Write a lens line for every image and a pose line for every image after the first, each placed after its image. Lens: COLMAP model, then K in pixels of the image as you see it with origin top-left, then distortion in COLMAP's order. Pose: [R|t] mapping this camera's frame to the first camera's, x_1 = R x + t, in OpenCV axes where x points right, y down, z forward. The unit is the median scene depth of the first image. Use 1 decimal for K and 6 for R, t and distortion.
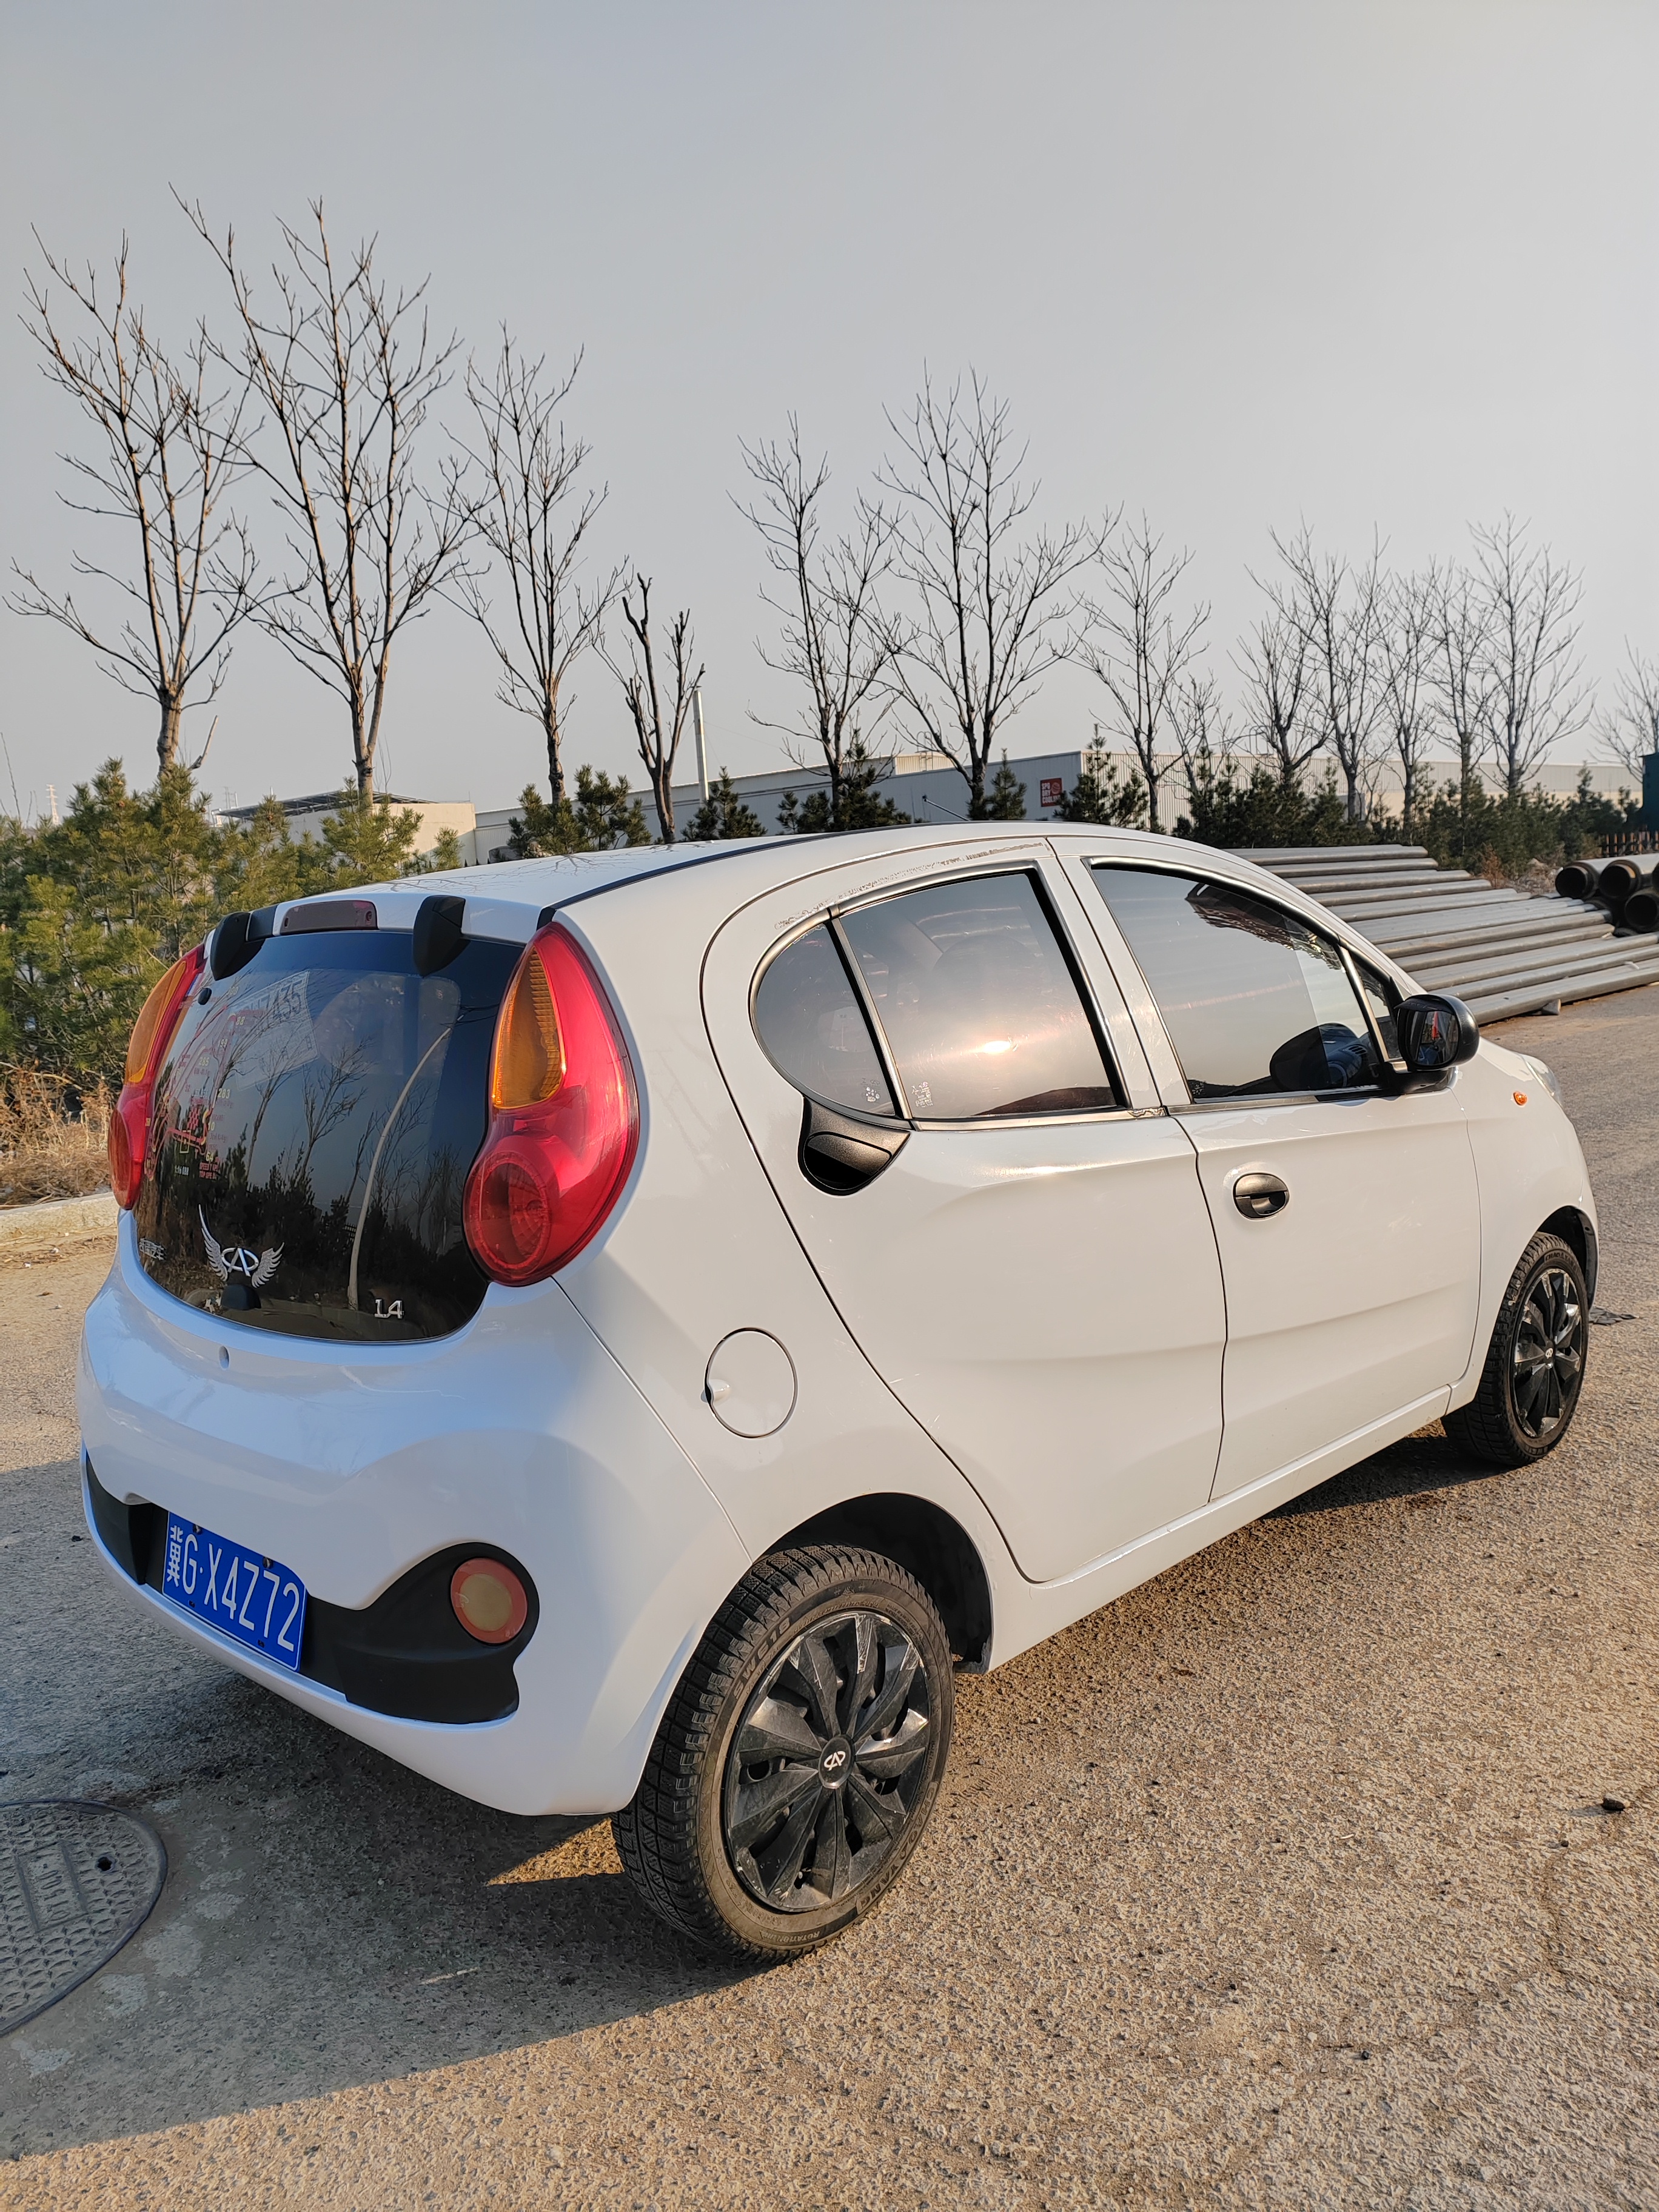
lens RADIAL K [[1703.5, 0, 821.7], [0, 1703.5, 1118.3], [0, 0, 1]] dist [0.017802, -0.019813]
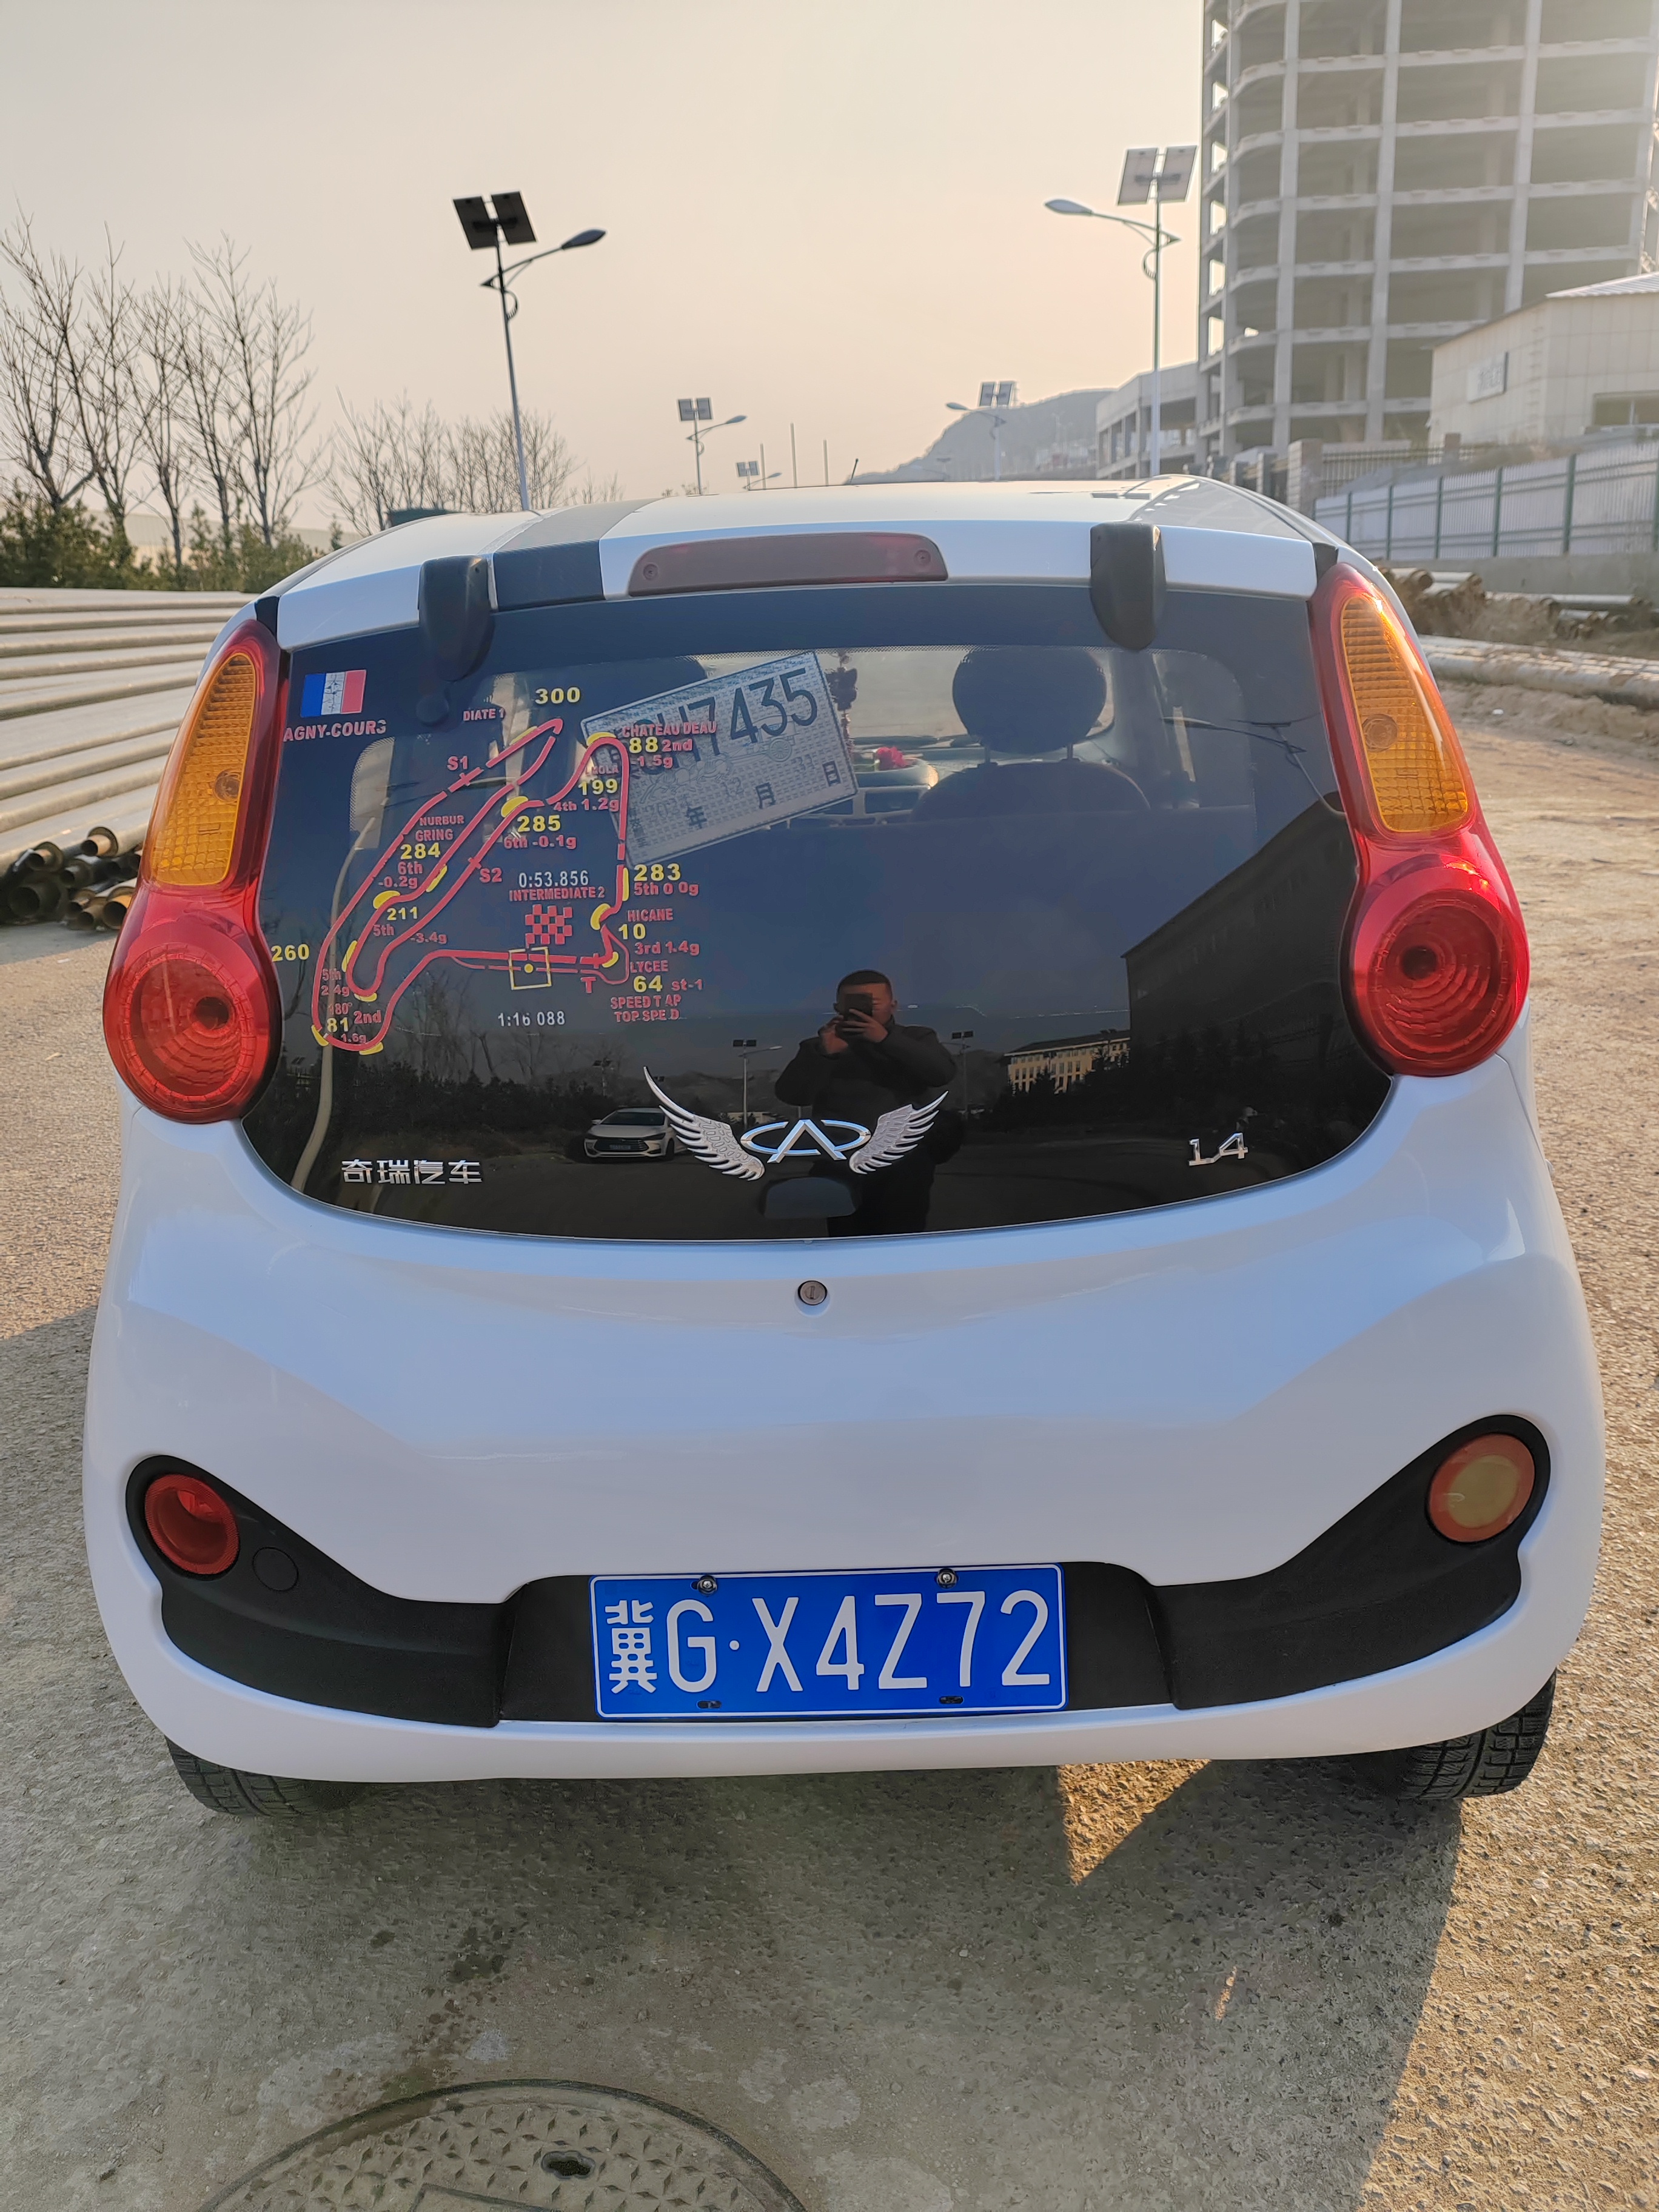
lens RADIAL K [[1703.5, 0, 821.7], [0, 1703.5, 1118.3], [0, 0, 1]] dist [0.017802, -0.019813]
pose [[0.724295, -0.177832, 0.666163, -0.738461], [0.088891, 0.982188, 0.165547, -0.024302], [-0.683736, -0.060688, 0.727201, 0.552619]]
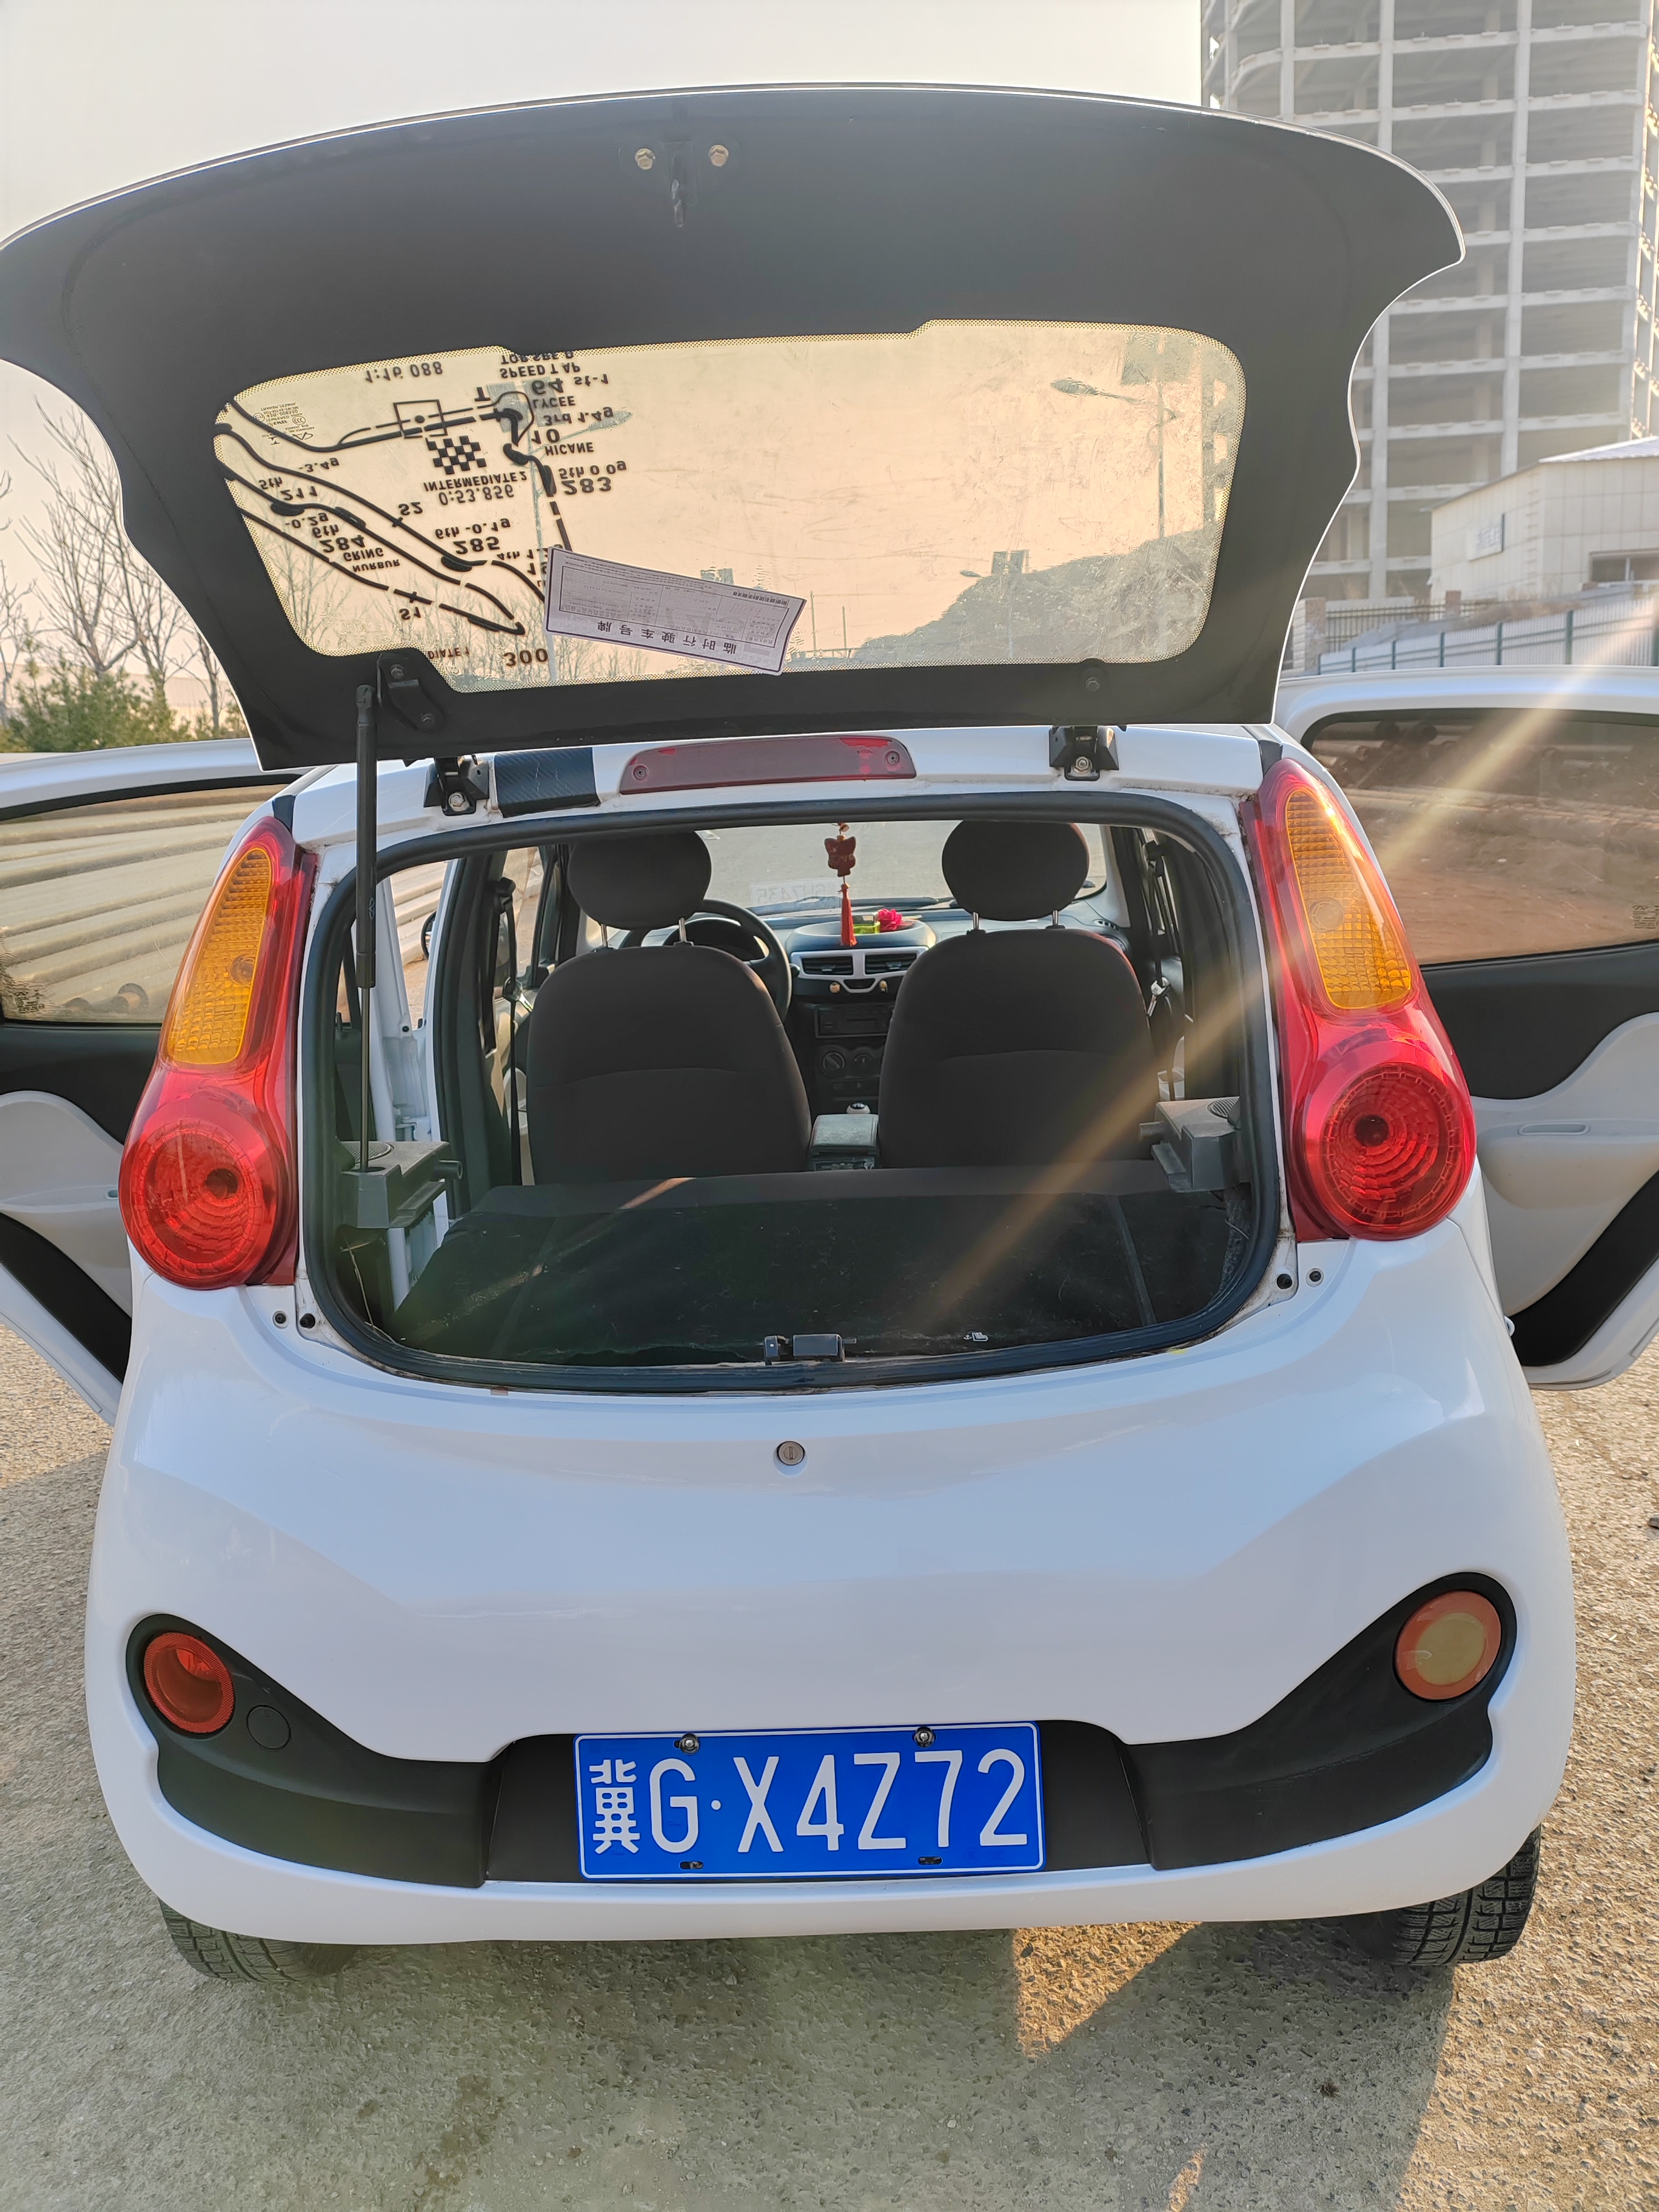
lens RADIAL K [[1705.2, 0, 824.5], [0, 1705.2, 1119.4], [0, 0, 1]] dist [0.003100, 0.008533]
pose [[0.731436, -0.125906, 0.670186, -0.743861], [0.094837, 0.992038, 0.082867, -0.036317], [-0.675283, 0.002947, 0.737553, 0.520087]]
